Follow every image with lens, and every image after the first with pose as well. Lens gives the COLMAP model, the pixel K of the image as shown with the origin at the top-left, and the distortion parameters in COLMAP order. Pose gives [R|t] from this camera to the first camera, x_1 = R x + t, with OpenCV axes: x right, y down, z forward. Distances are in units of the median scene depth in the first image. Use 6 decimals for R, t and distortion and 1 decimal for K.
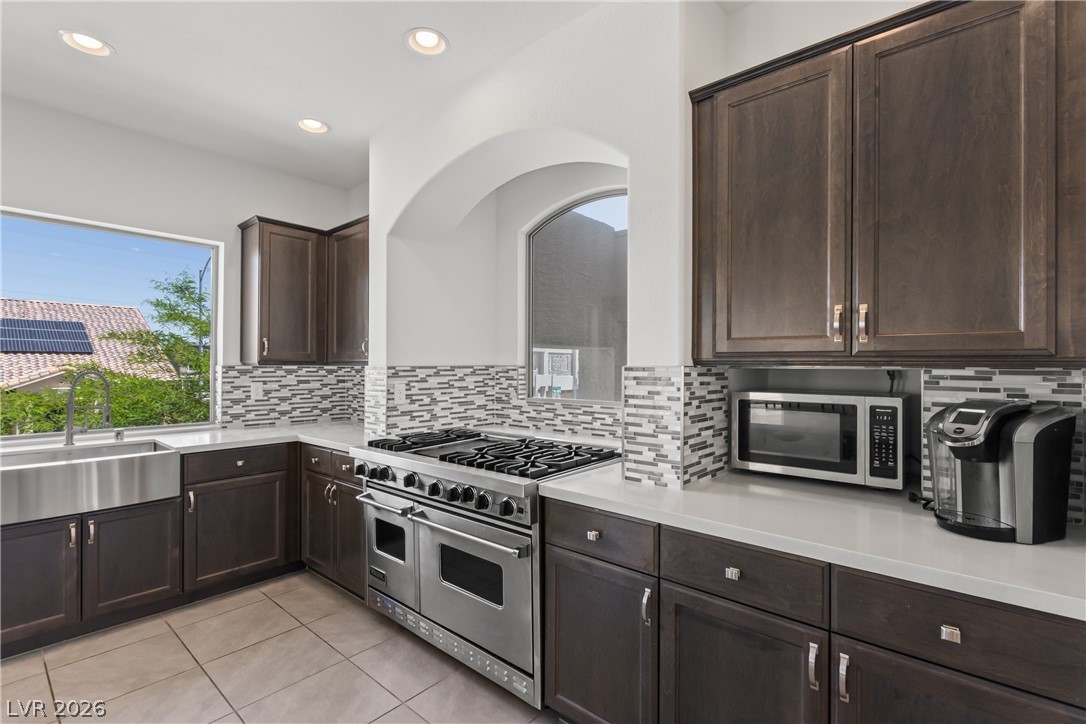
lens RADIAL K [[498.0, 0, 548.2], [0, 498.0, 363.0], [0, 0, 1]] dist [0.001861, 0.000049]
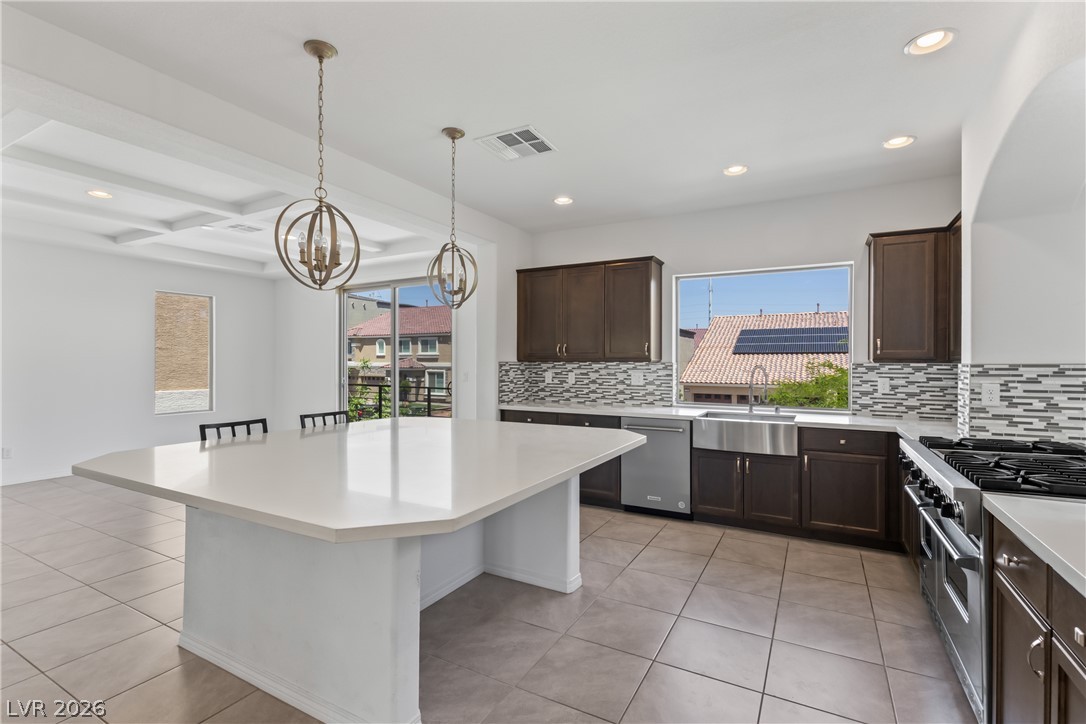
lens RADIAL K [[503.3, 0, 545.0], [0, 503.3, 361.0], [0, 0, 1]] dist [0.001861, -0.000011]
pose [[0.204337, -0.002380, -0.978898, 0.427536], [0.003214, 0.999993, -0.001761, -0.000205], [0.978895, -0.002786, 0.204344, 0.018573]]
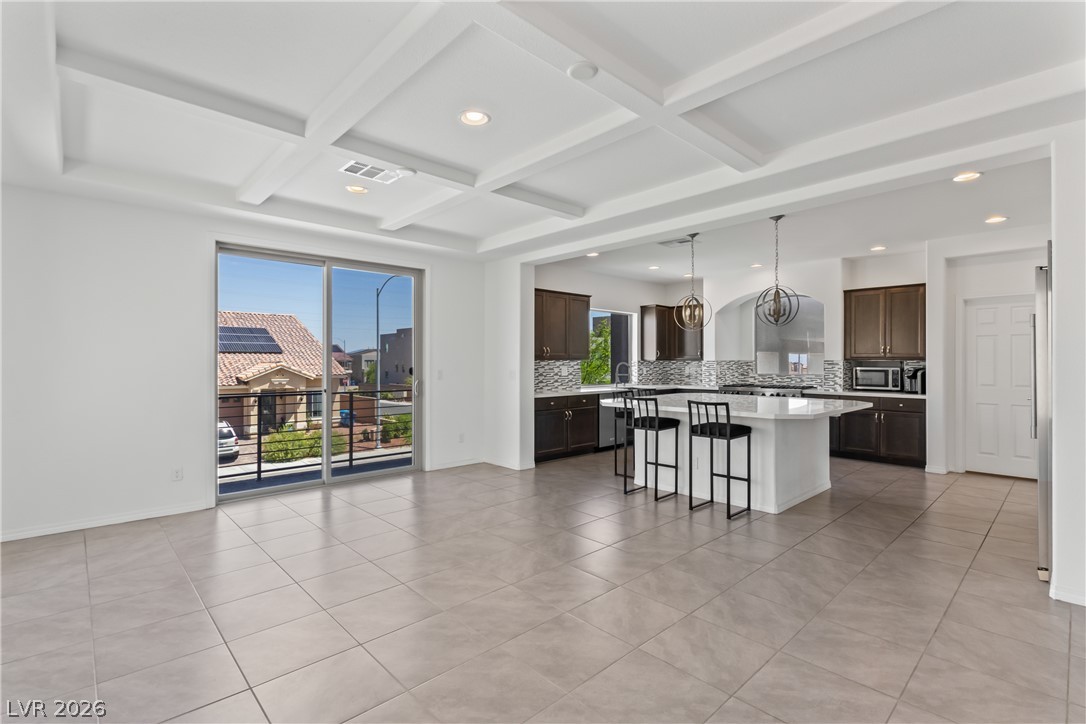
lens RADIAL K [[503.3, 0, 545.0], [0, 503.3, 361.0], [0, 0, 1]] dist [0.001861, -0.000011]
pose [[0.994459, -0.002929, -0.105088, -0.933896], [0.003278, 0.999990, 0.003145, -0.004511], [0.105078, -0.003472, 0.994458, -1.820017]]
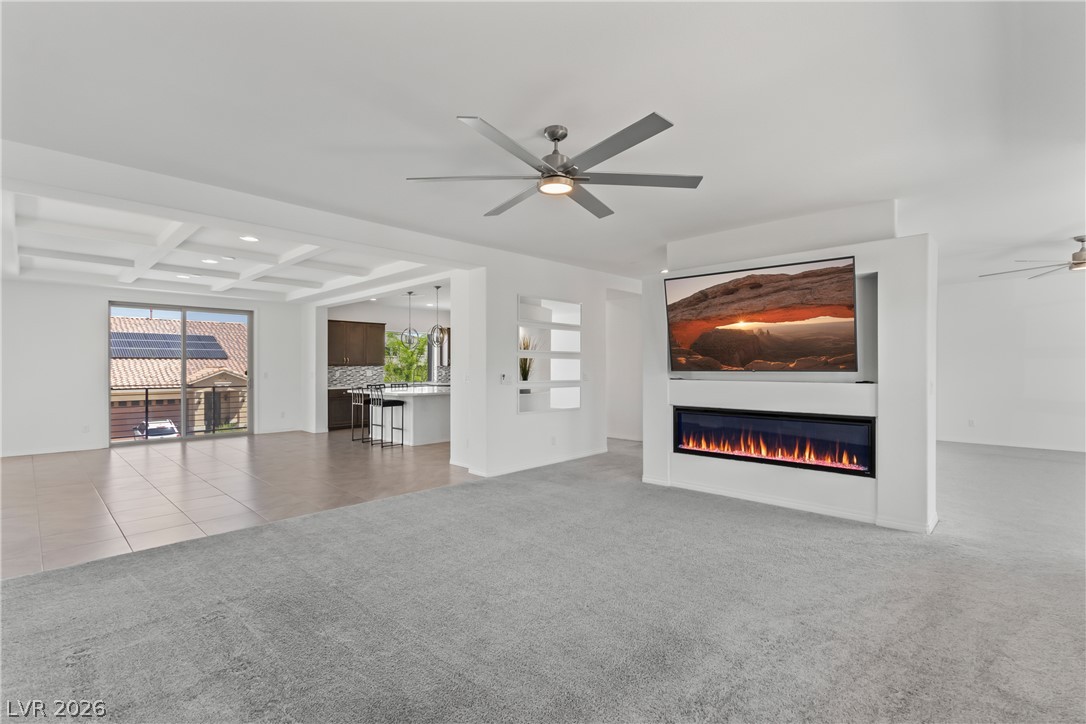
lens RADIAL K [[494.3, 0, 545.2], [0, 494.3, 367.5], [0, 0, 1]] dist [0.001785, -0.000052]
pose [[0.998807, -0.004331, -0.048648, 0.384665], [0.004715, 0.999959, 0.007784, -0.010172], [0.048613, -0.008005, 0.998786, -2.957940]]
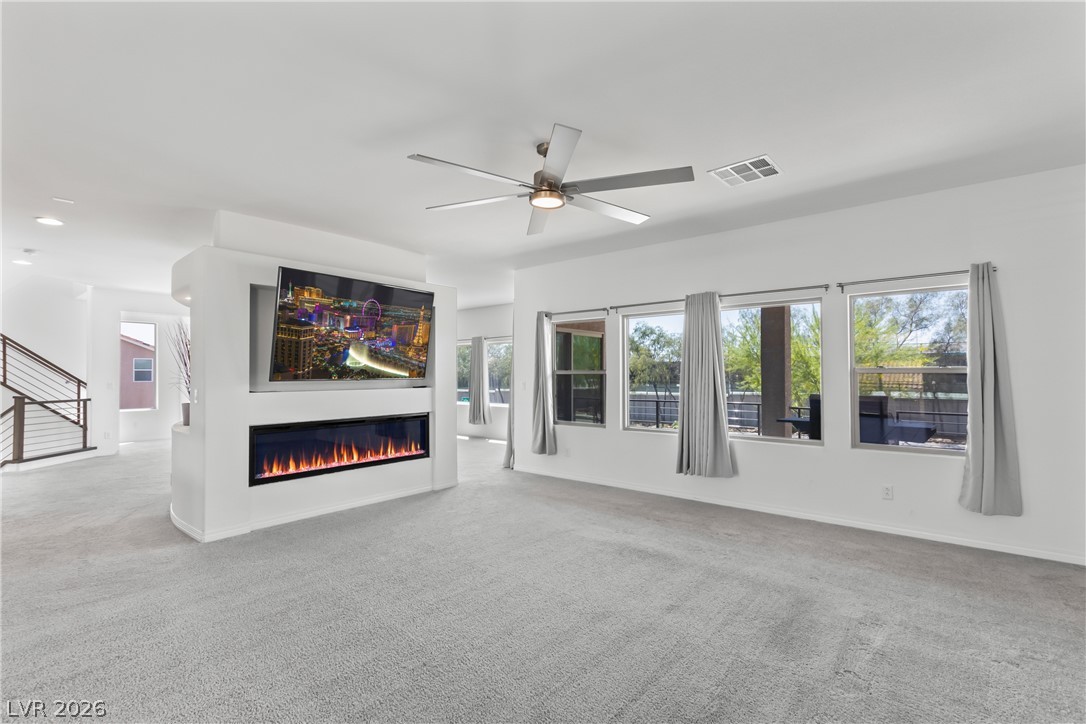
lens RADIAL K [[497.9, 0, 544.7], [0, 497.9, 369.6], [0, 0, 1]] dist [-0.000054, -0.000223]
pose [[-0.013834, 0.005262, 0.999890, -0.636663], [-0.001812, 0.999984, -0.005288, -0.009224], [-0.999903, -0.001885, -0.013824, -1.975698]]
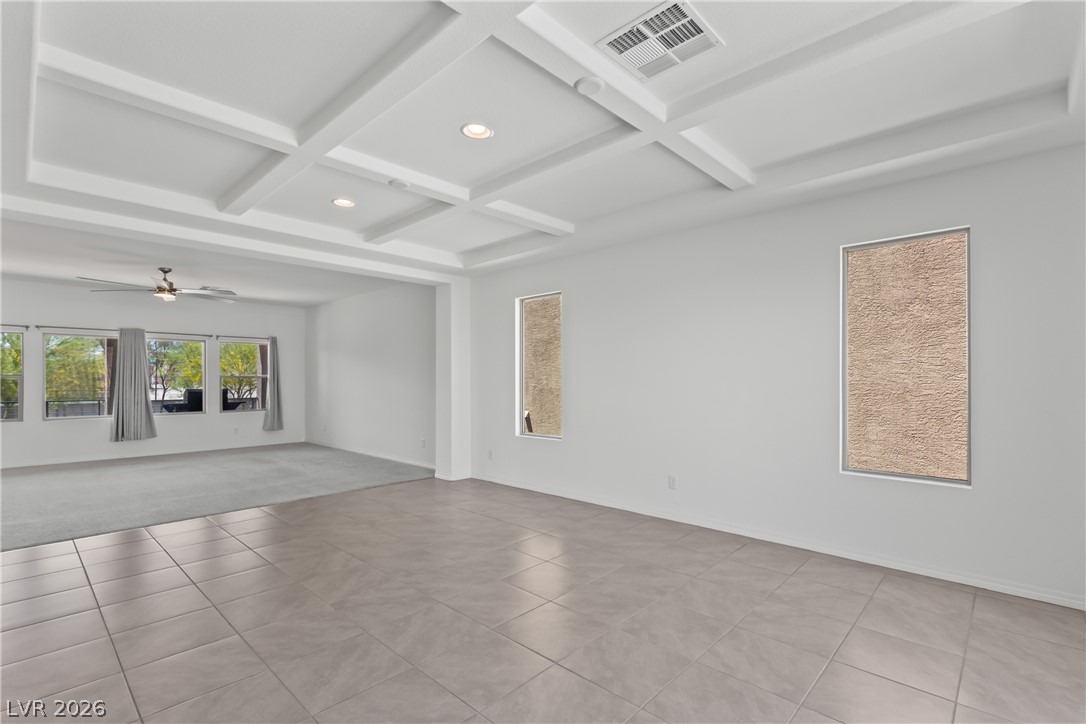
lens RADIAL K [[500.7, 0, 547.9], [0, 500.7, 379.1], [0, 0, 1]] dist [0.001610, 0.000196]
pose [[-0.999040, -0.001958, 0.043757, -1.340356], [-0.002152, 0.999988, -0.004388, 0.008552], [-0.043748, -0.004478, -0.999033, 0.045932]]
